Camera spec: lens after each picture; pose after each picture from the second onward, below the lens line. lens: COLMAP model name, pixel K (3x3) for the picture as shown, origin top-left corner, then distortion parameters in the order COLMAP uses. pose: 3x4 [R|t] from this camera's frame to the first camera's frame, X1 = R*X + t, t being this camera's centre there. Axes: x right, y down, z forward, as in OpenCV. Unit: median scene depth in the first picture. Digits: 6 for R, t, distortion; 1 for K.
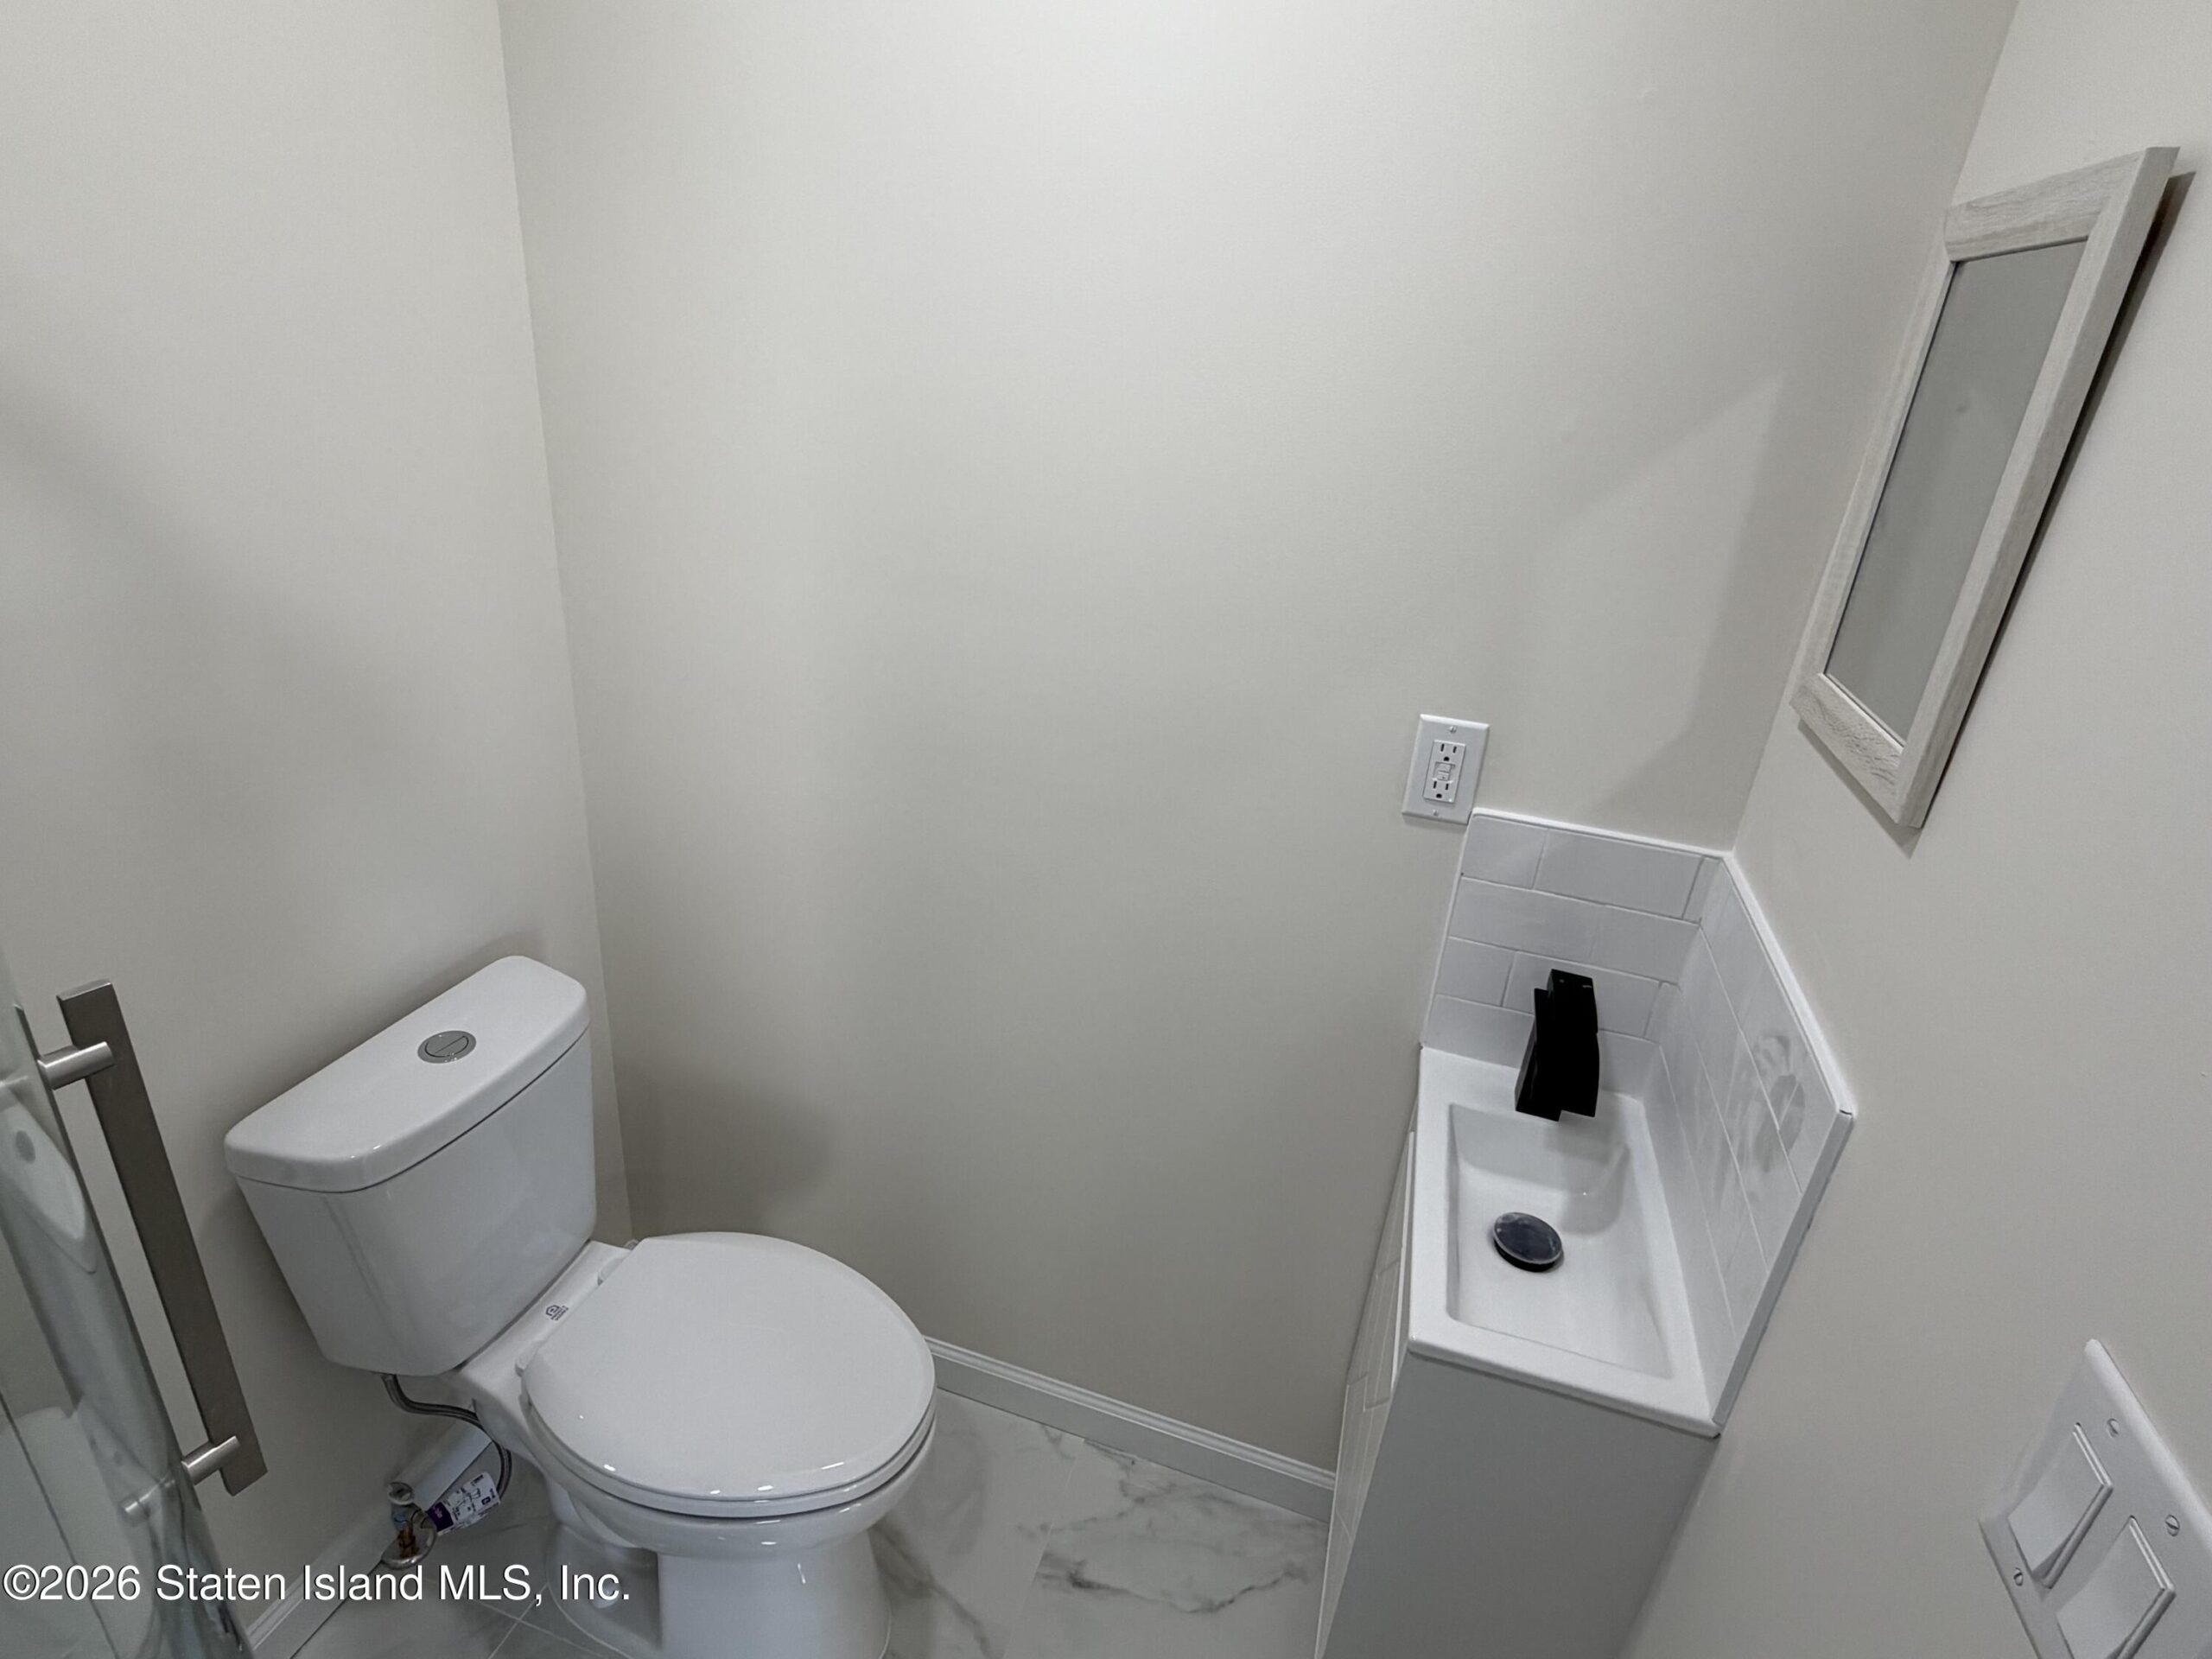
lens RADIAL K [[1140.5, 0, 1094.3], [0, 1140.5, 835.6], [0, 0, 1]] dist [-0.000432, -0.000811]
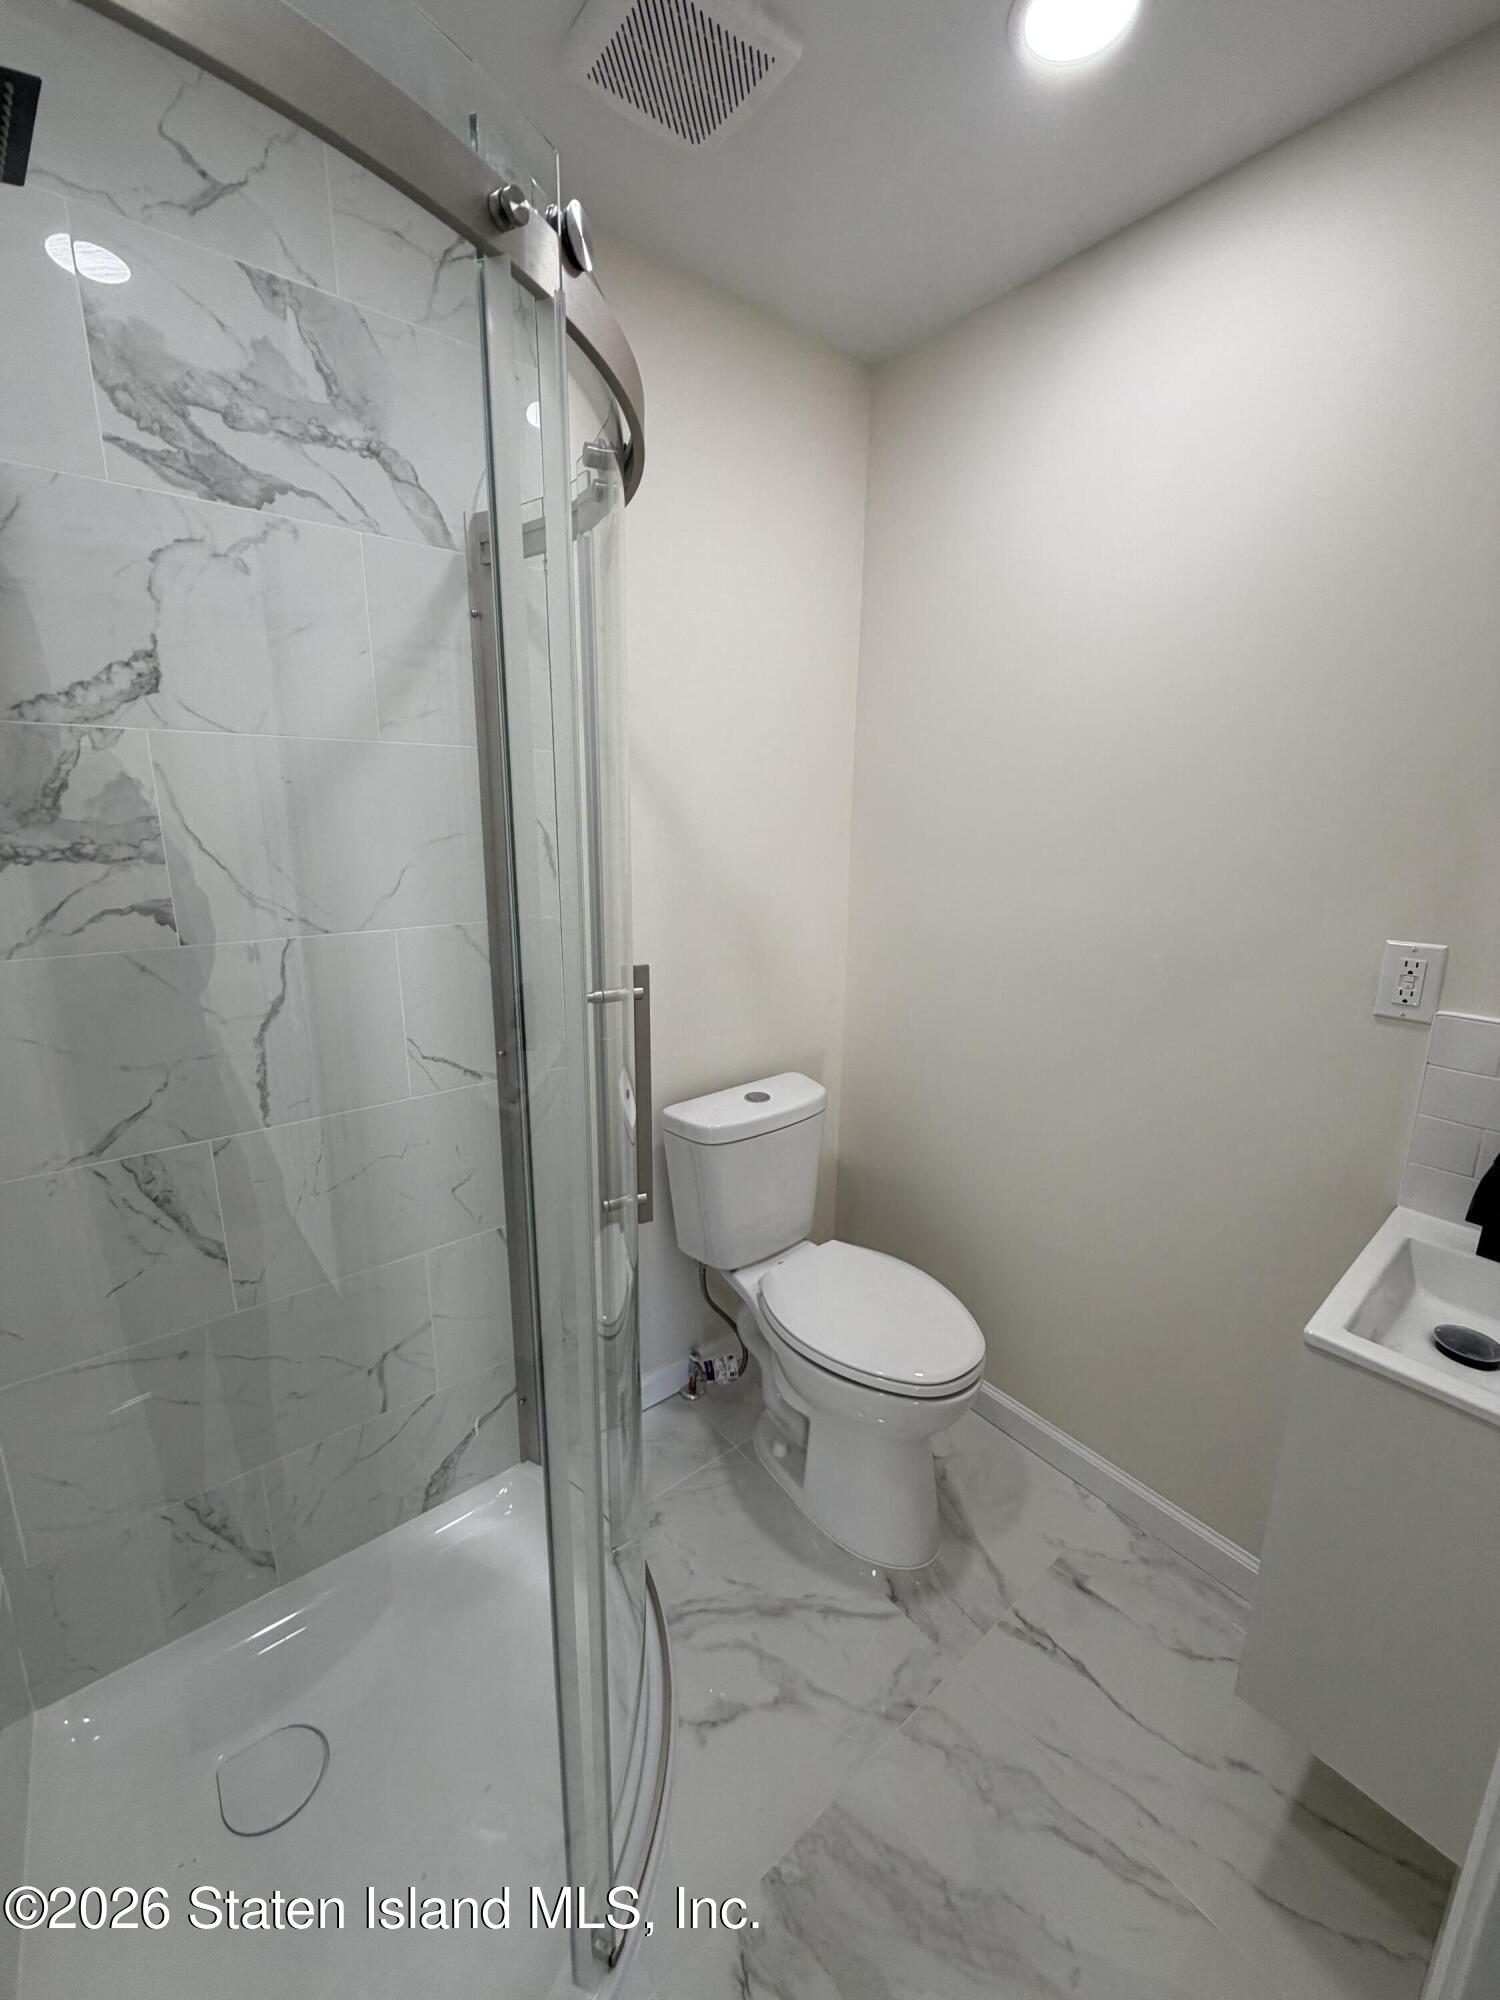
lens RADIAL K [[796.6, 0, 743.2], [0, 796.6, 990.1], [0, 0, 1]] dist [-0.000048, -0.000268]
pose [[0.829268, 0.058007, -0.555832, 0.154501], [-0.177430, 0.970468, -0.163436, 0.216173], [0.529937, 0.234153, 0.815070, -0.166438]]
